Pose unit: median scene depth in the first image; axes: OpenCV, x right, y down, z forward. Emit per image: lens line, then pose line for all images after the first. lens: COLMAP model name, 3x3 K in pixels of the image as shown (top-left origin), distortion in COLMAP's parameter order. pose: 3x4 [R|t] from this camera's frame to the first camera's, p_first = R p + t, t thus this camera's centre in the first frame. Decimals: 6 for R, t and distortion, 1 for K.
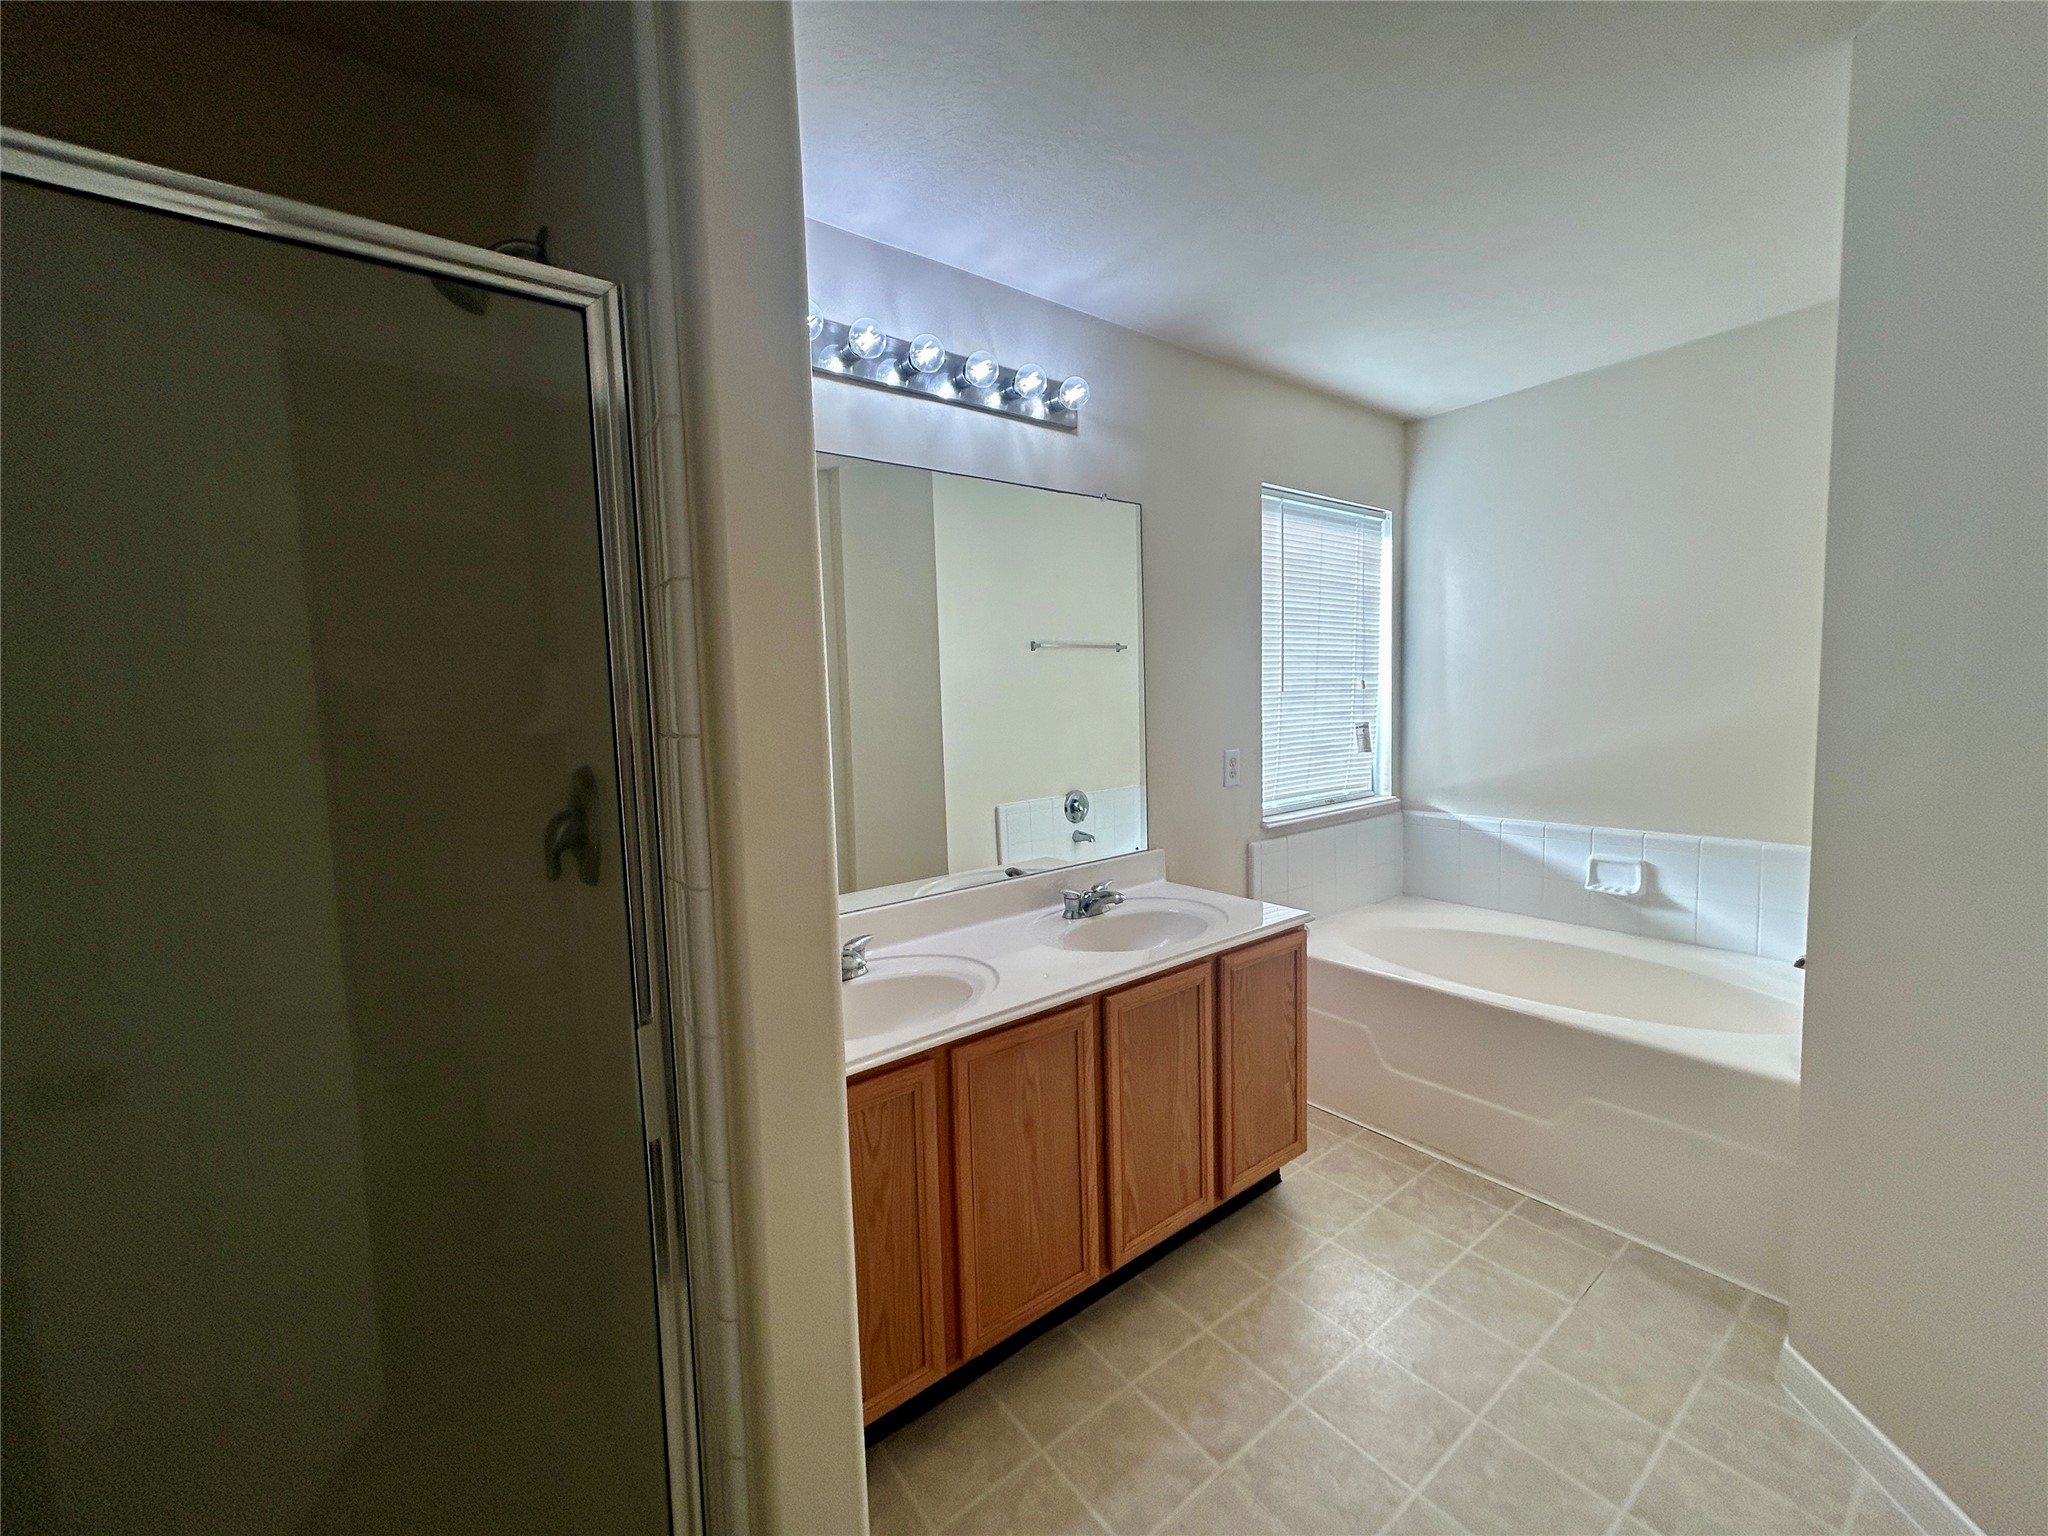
lens RADIAL K [[822.6, 0, 1022.6], [0, 822.6, 766.7], [0, 0, 1]] dist [-0.003845, 0.002837]
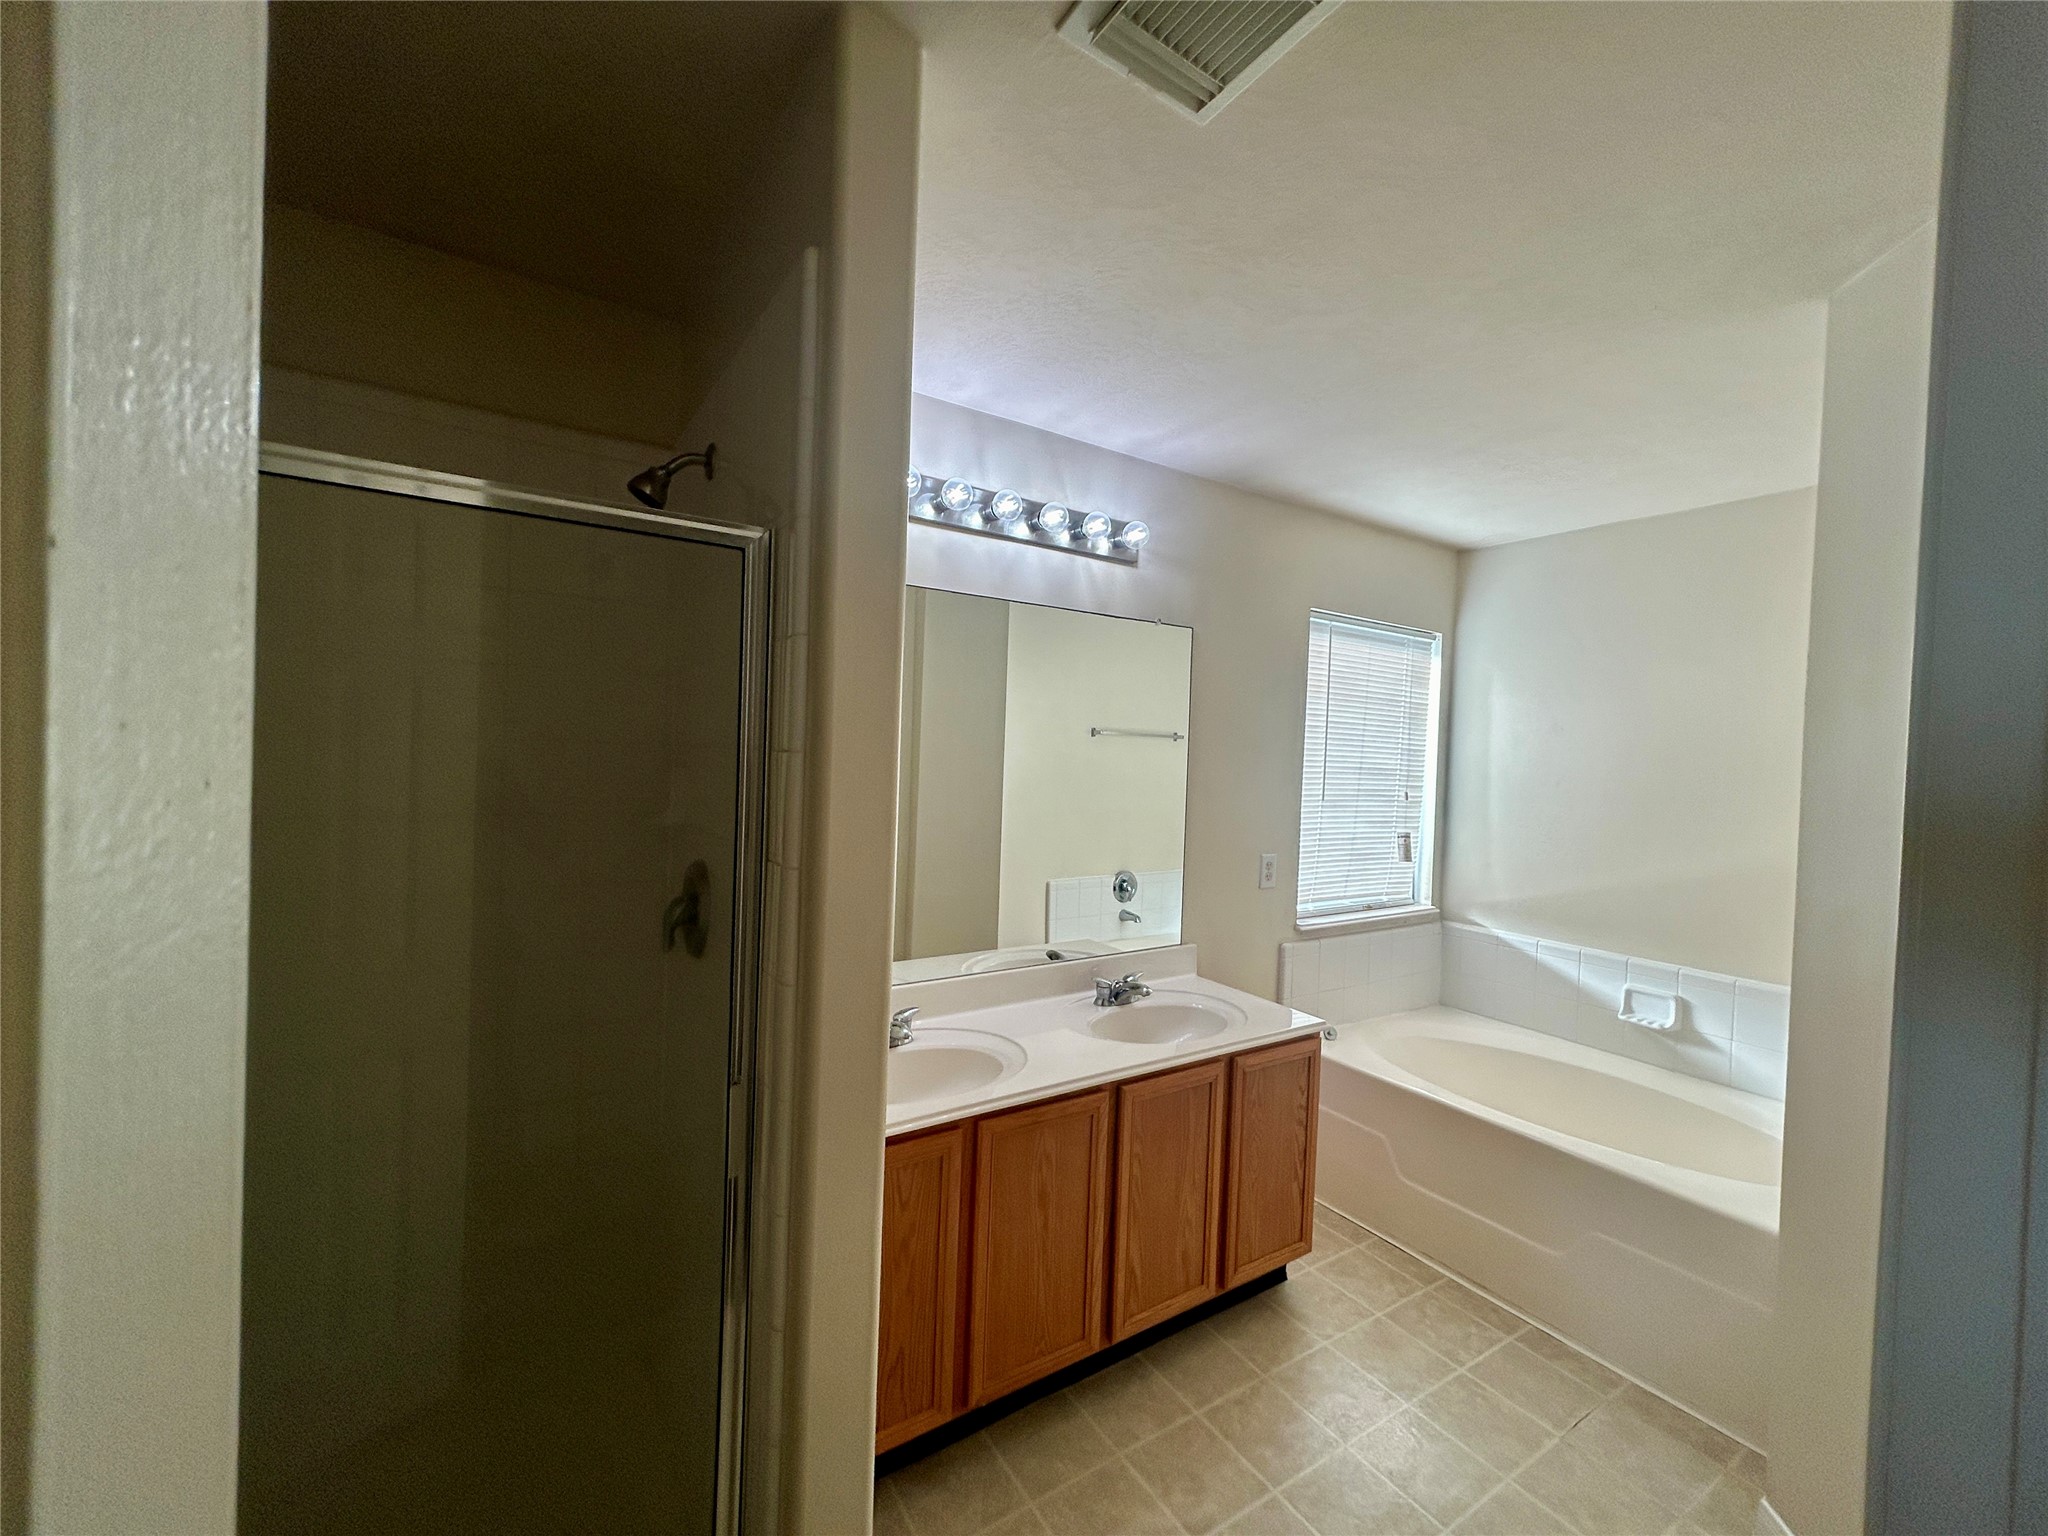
lens RADIAL K [[822.6, 0, 1022.6], [0, 822.6, 766.7], [0, 0, 1]] dist [-0.003845, 0.002837]
pose [[0.994152, 0.069627, -0.082544, 0.025286], [-0.074943, 0.995187, -0.063143, -0.057634], [0.077751, 0.068959, 0.994585, -0.120058]]
